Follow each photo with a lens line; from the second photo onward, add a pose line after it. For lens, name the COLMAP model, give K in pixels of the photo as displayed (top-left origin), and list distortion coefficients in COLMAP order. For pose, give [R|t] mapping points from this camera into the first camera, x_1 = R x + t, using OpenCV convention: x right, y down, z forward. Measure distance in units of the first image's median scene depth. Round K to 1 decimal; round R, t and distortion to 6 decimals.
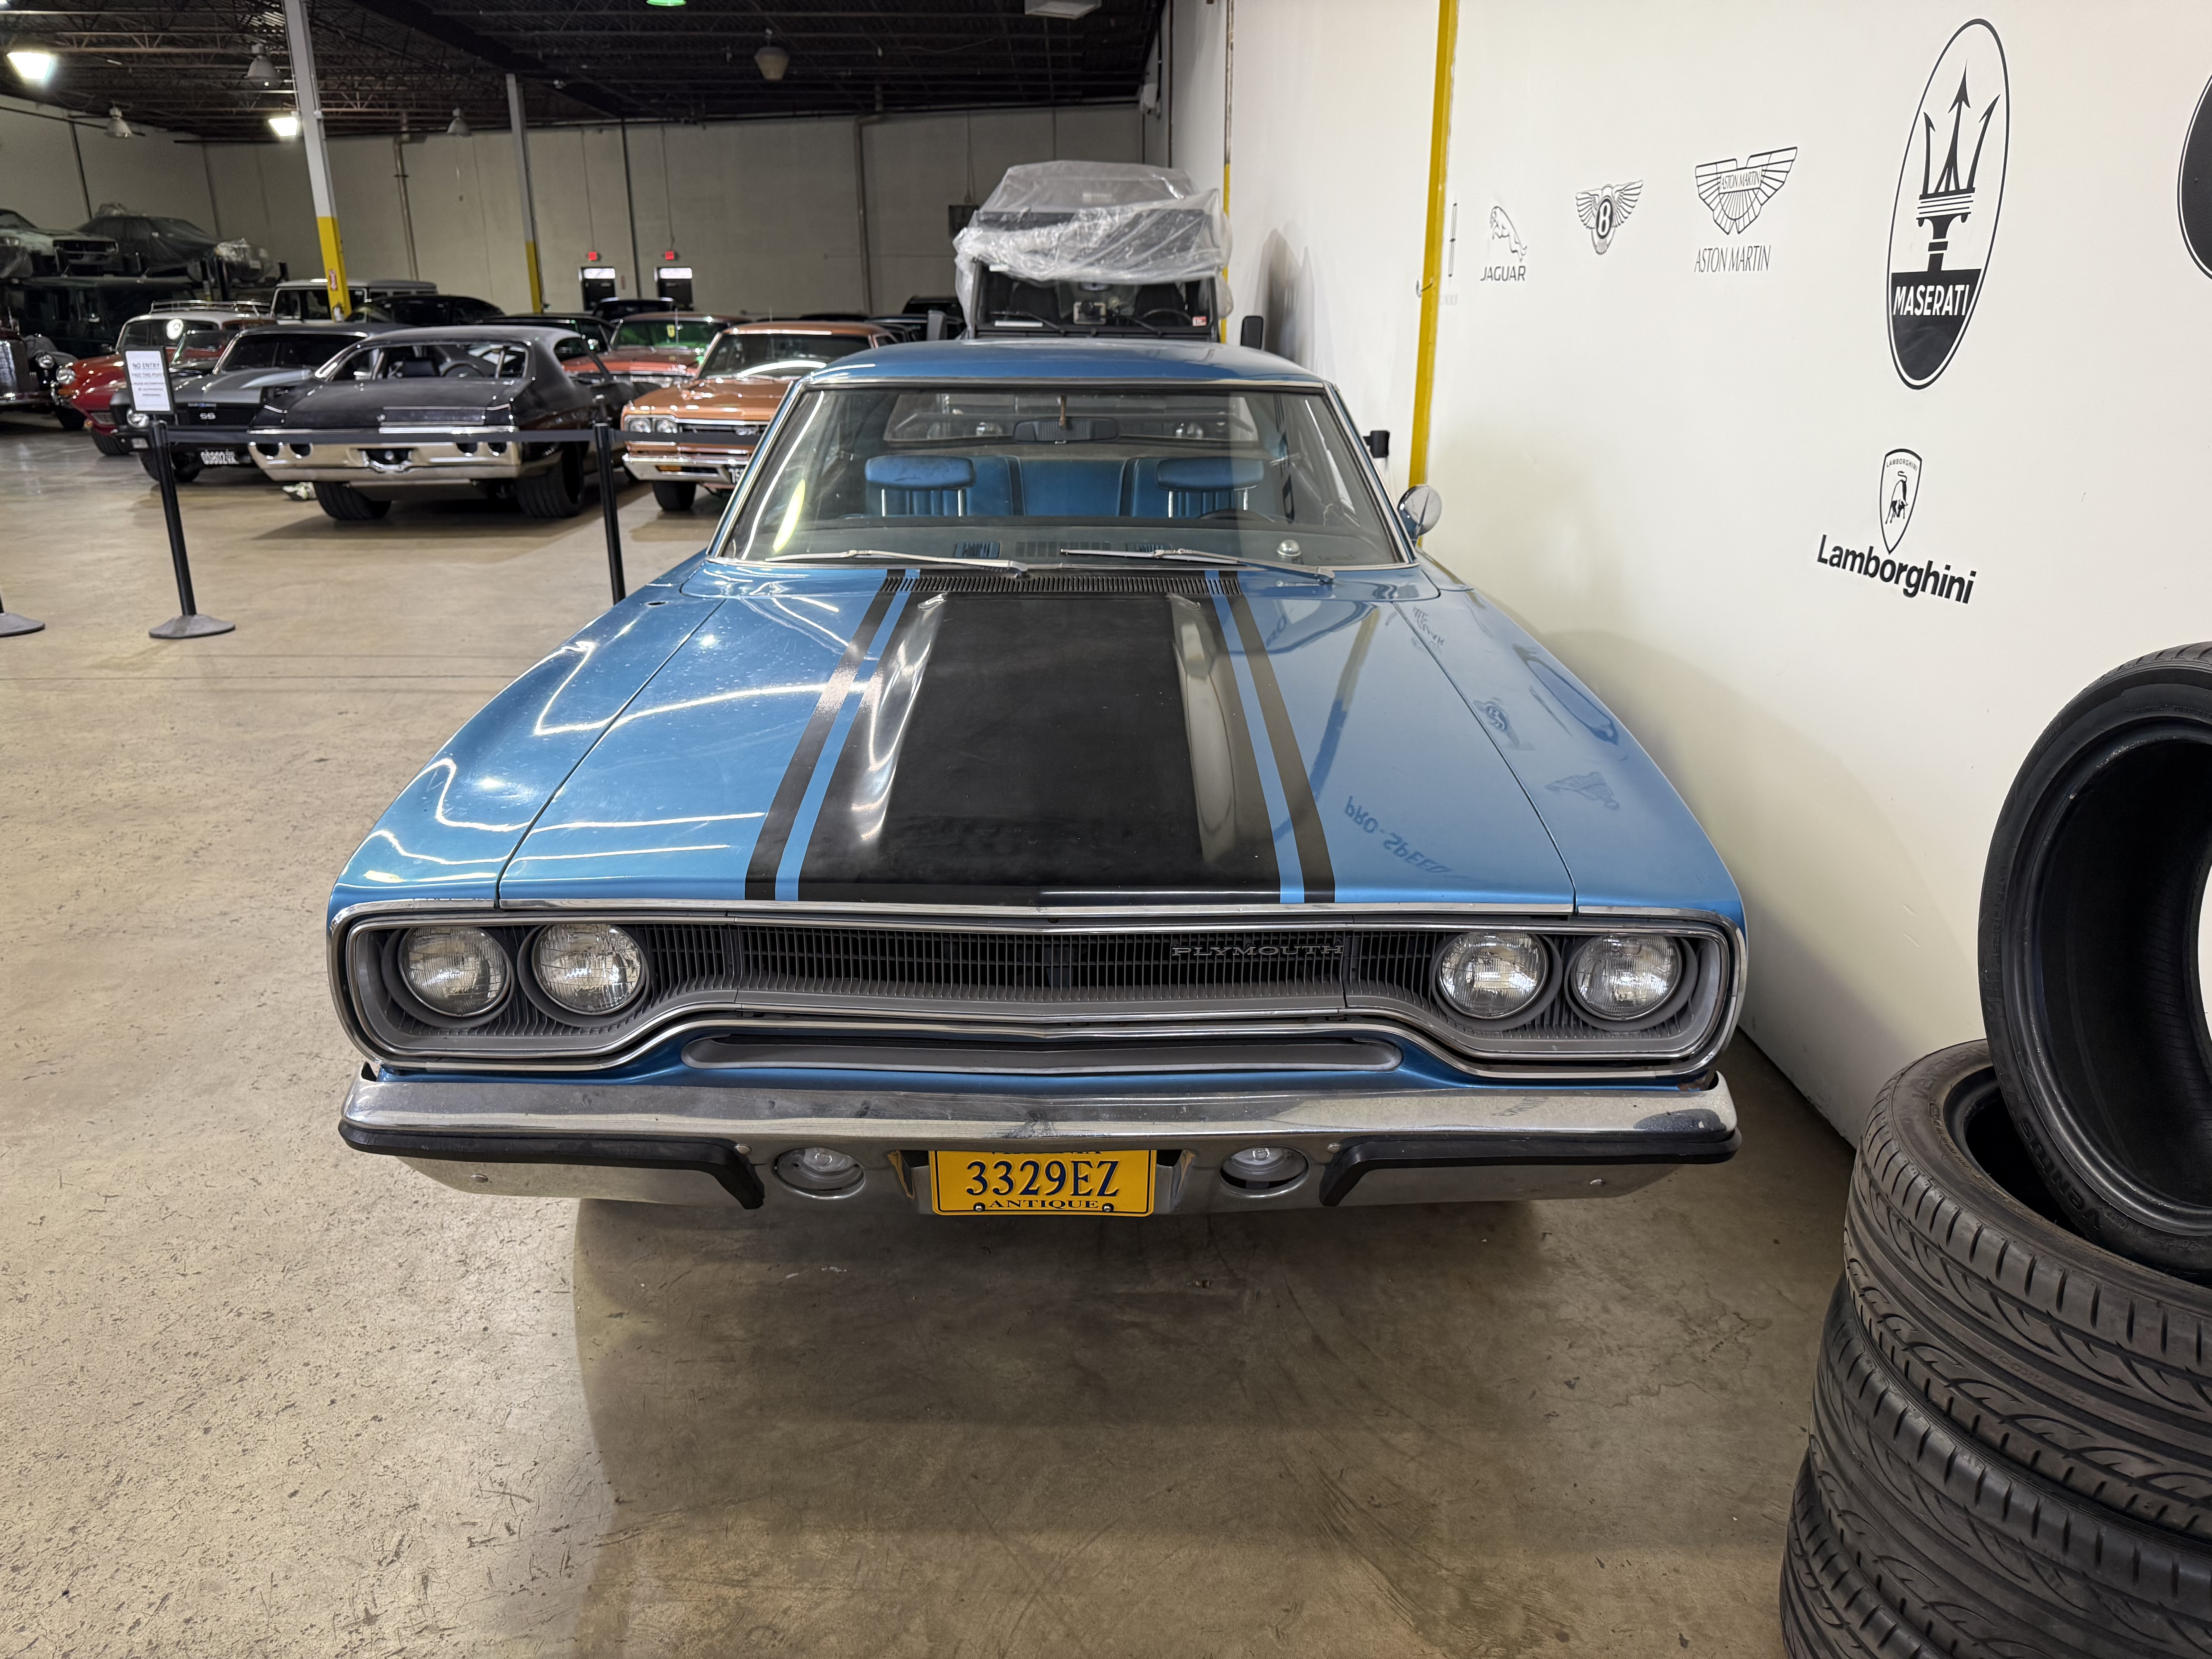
lens RADIAL K [[1572.2, 0, 1101.1], [0, 1572.2, 835.0], [0, 0, 1]] dist [0.022525, -0.022391]
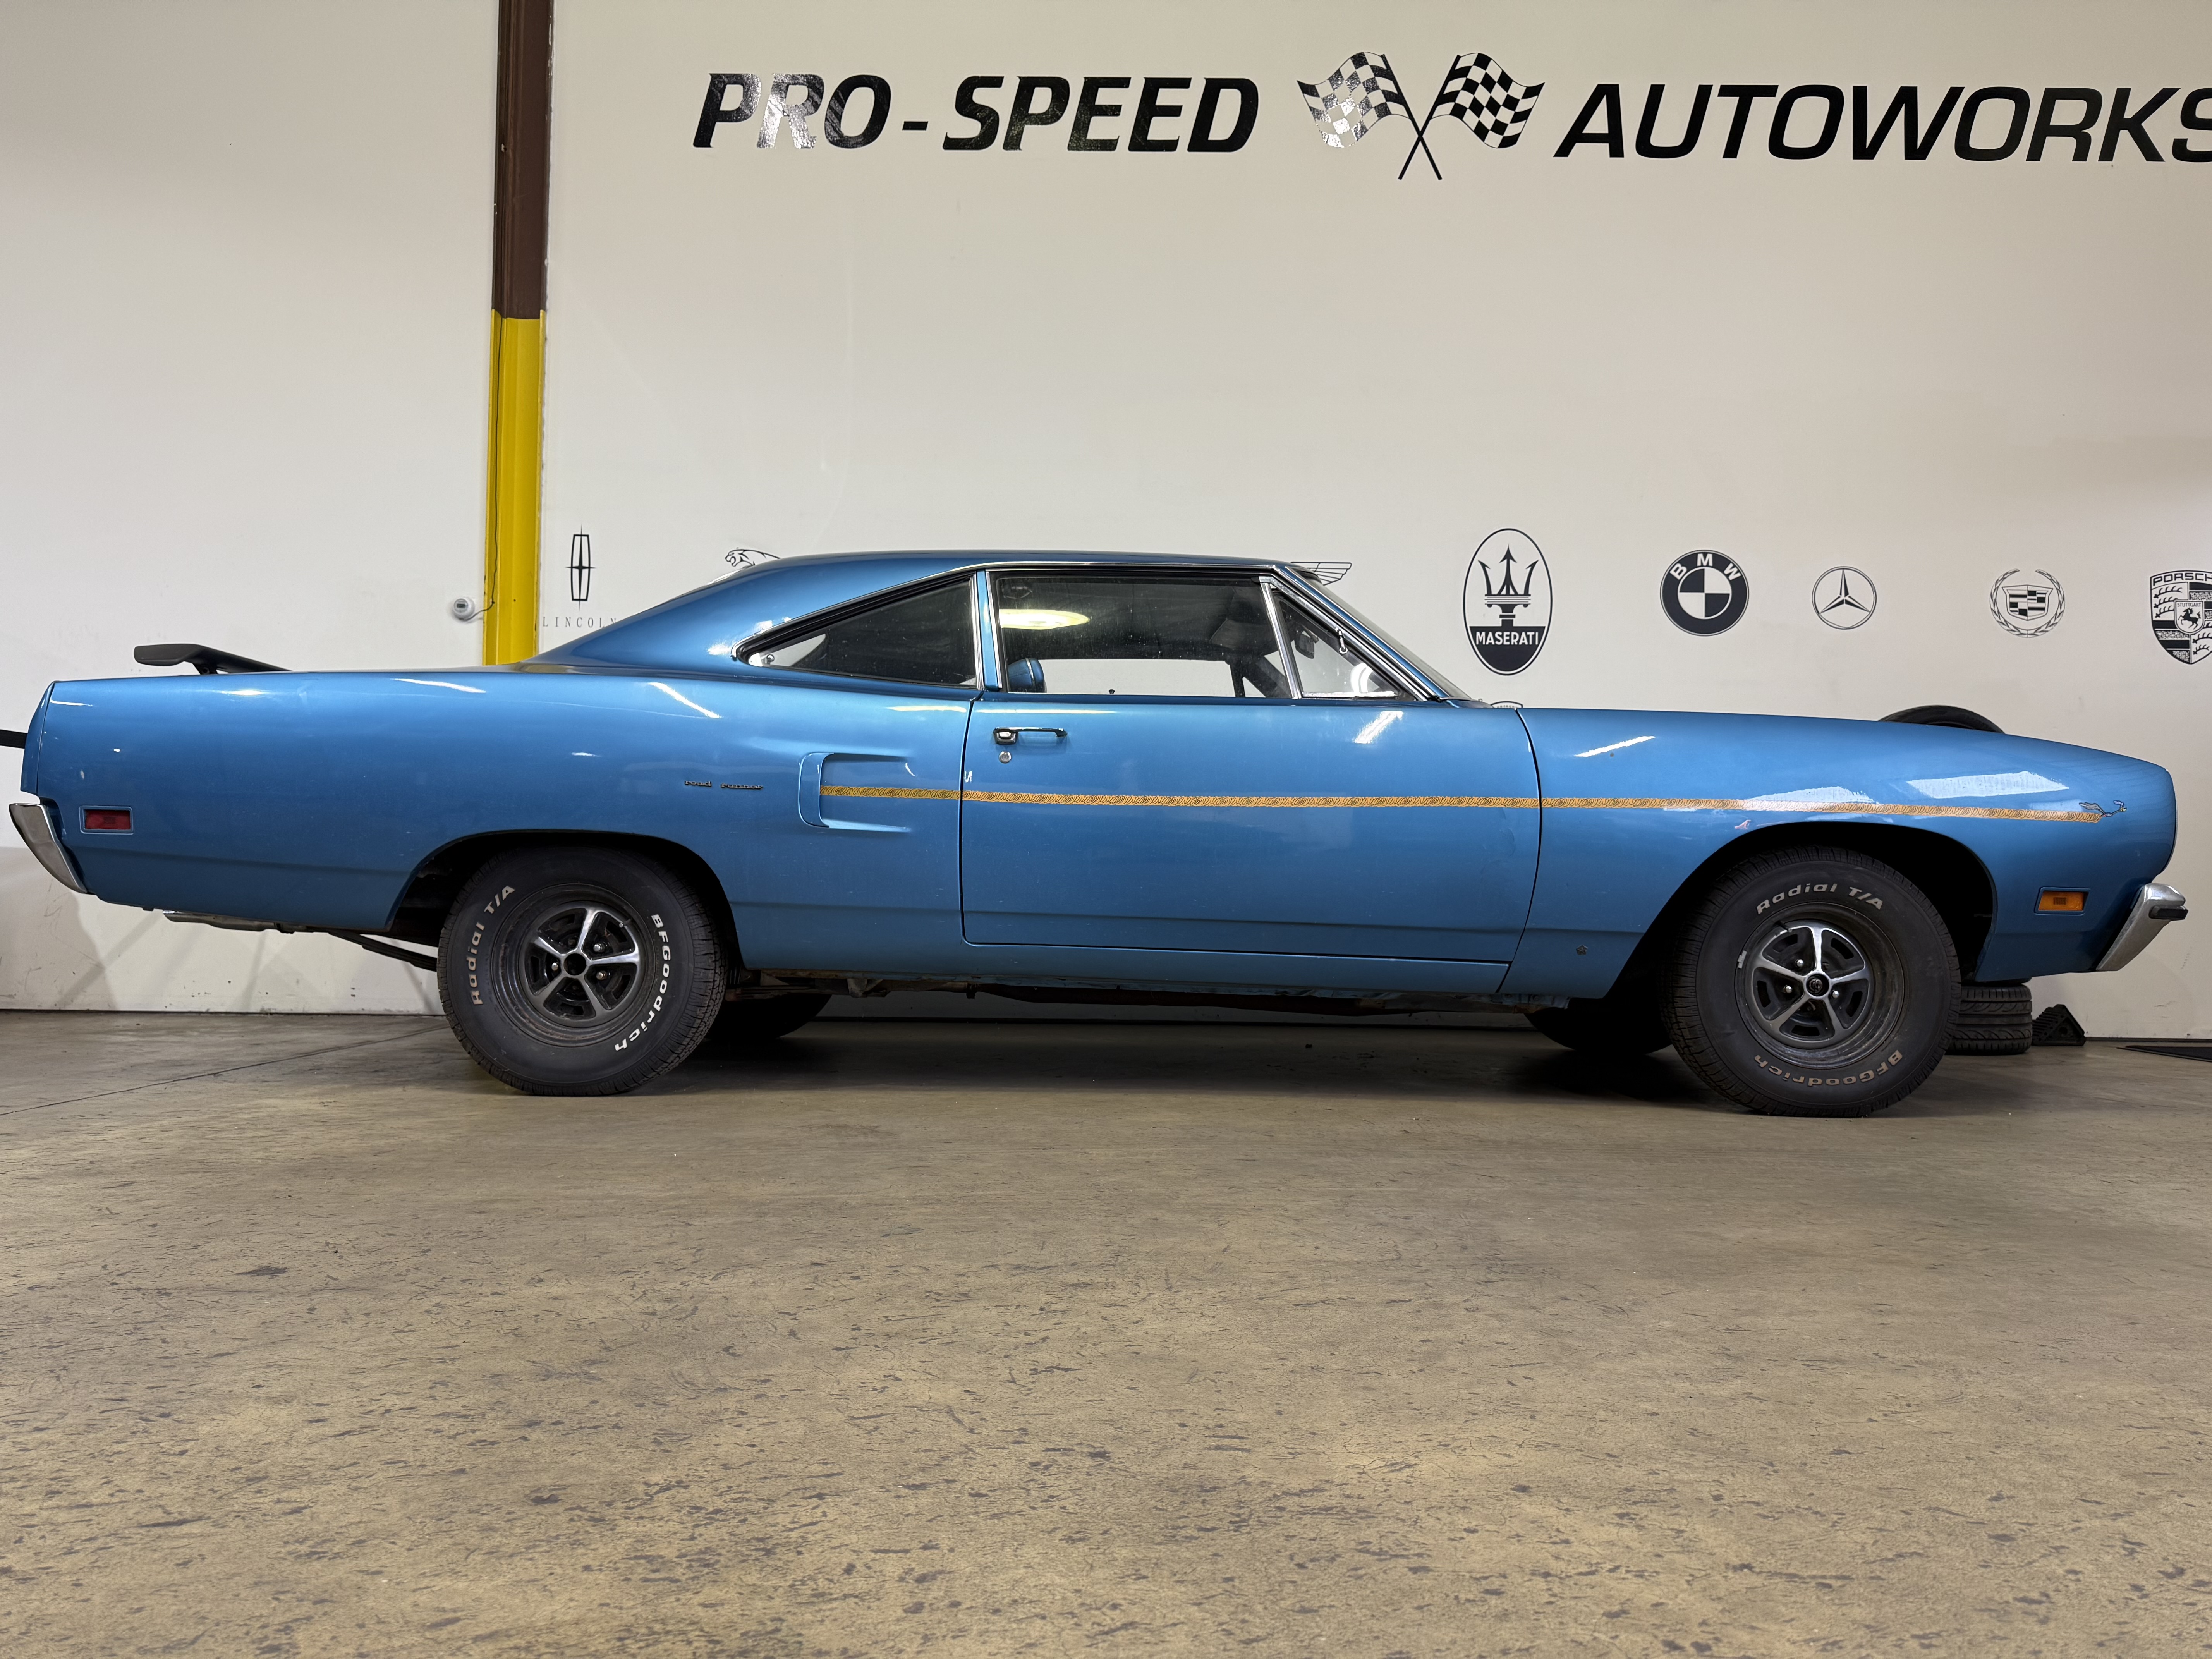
lens RADIAL K [[1572.2, 0, 1105.3], [0, 1572.2, 848.5], [0, 0, 1]] dist [0.022525, -0.022391]
pose [[0.028200, 0.036504, 0.998936, -1.727520], [0.308602, 0.950199, -0.043435, -0.130999], [-0.950773, 0.309498, 0.015530, 1.598082]]
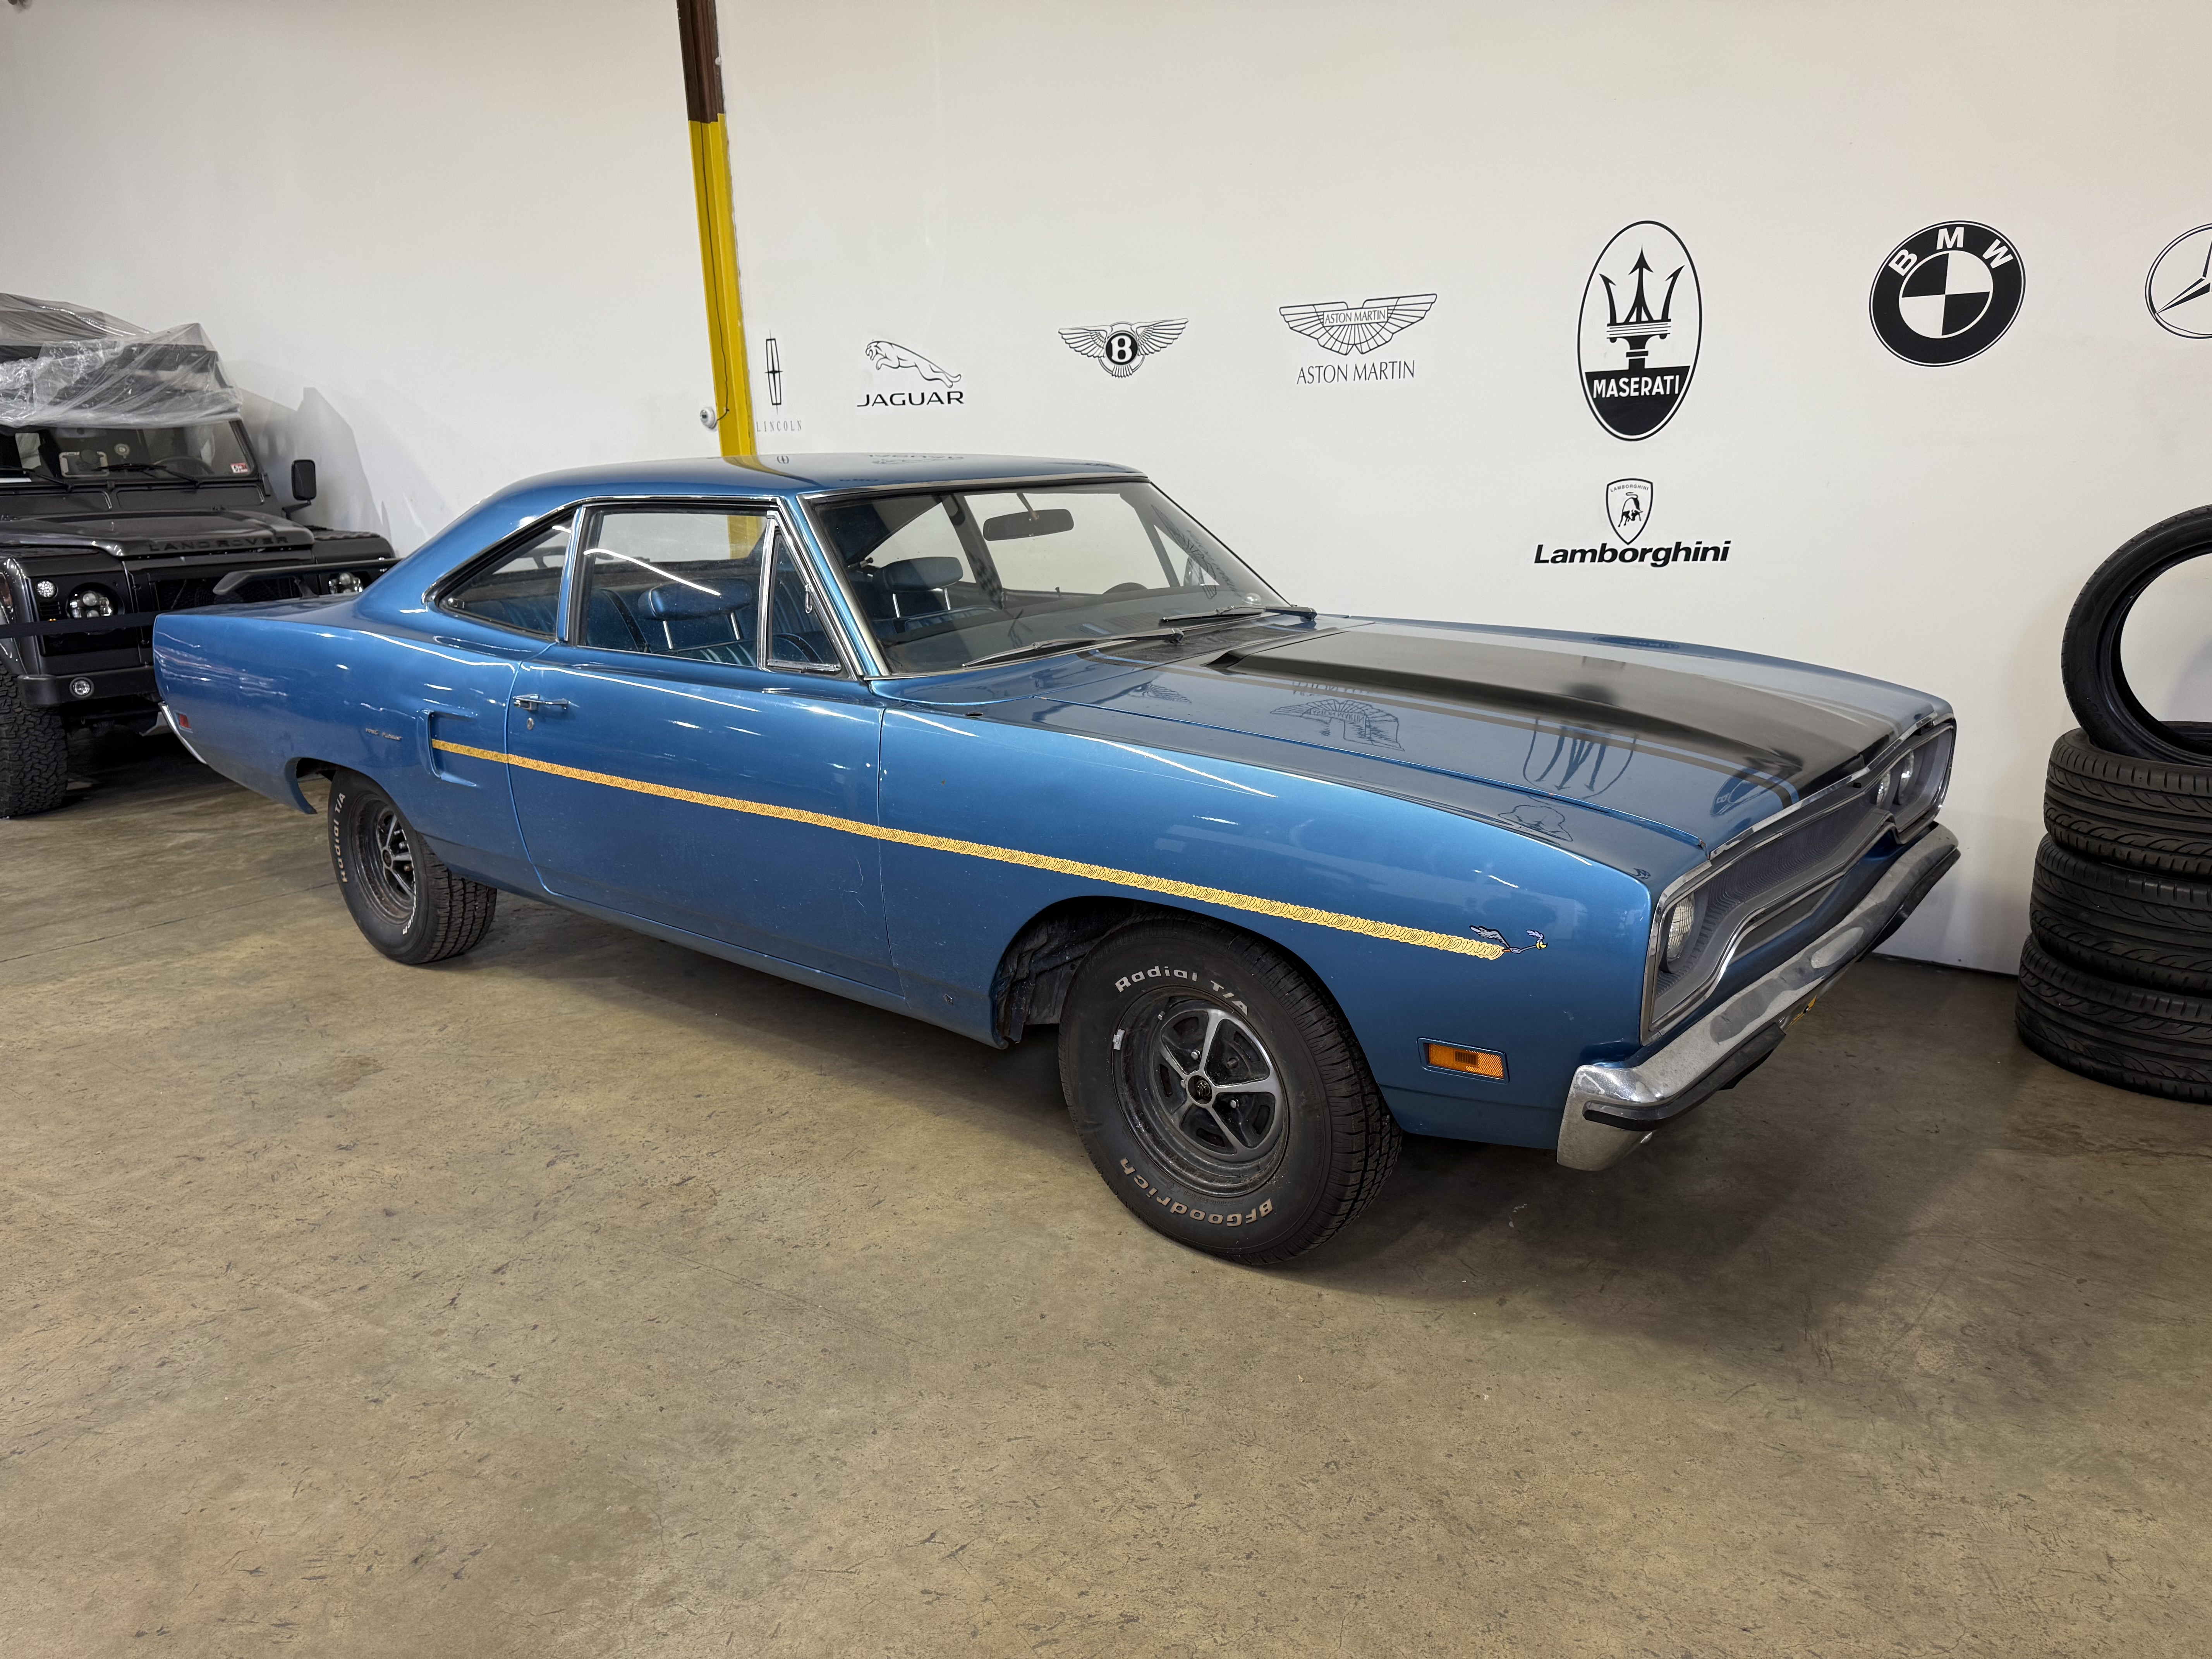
lens RADIAL K [[1572.2, 0, 1102.9], [0, 1572.2, 835.8], [0, 0, 1]] dist [0.022525, -0.022391]
pose [[0.637988, -0.209929, 0.740878, -1.114986], [0.278051, 0.960013, 0.032585, -0.099966], [-0.718094, 0.185213, 0.670848, 0.389729]]
